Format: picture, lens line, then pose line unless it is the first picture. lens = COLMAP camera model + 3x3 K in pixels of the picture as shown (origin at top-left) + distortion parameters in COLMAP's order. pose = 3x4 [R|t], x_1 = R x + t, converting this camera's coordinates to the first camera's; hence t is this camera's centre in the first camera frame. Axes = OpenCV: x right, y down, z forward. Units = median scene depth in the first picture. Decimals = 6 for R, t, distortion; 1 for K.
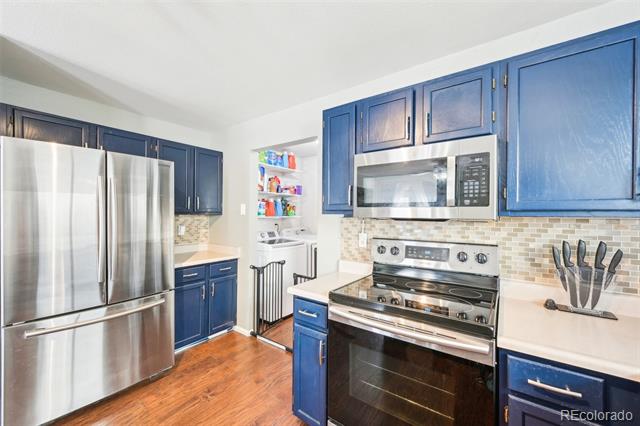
lens RADIAL K [[253.8, 0, 321.0], [0, 253.8, 211.8], [0, 0, 1]] dist [0.001902, 0.000078]
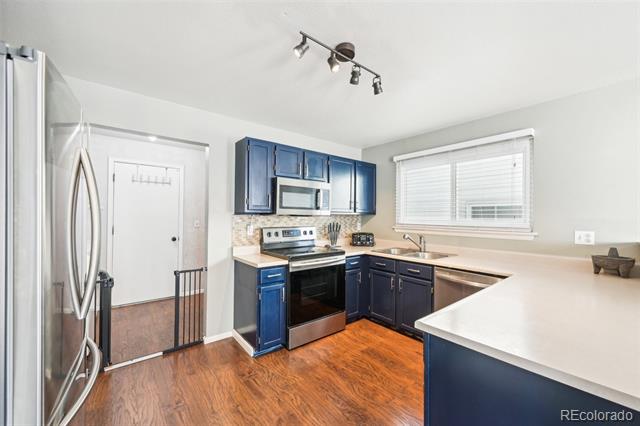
lens RADIAL K [[253.8, 0, 322.2], [0, 253.8, 215.5], [0, 0, 1]] dist [0.001902, 0.000078]
pose [[0.267401, -0.010885, 0.963524, -1.411596], [-0.016286, 0.999742, 0.015814, -0.003717], [-0.963448, -0.019920, 0.267155, 0.282046]]
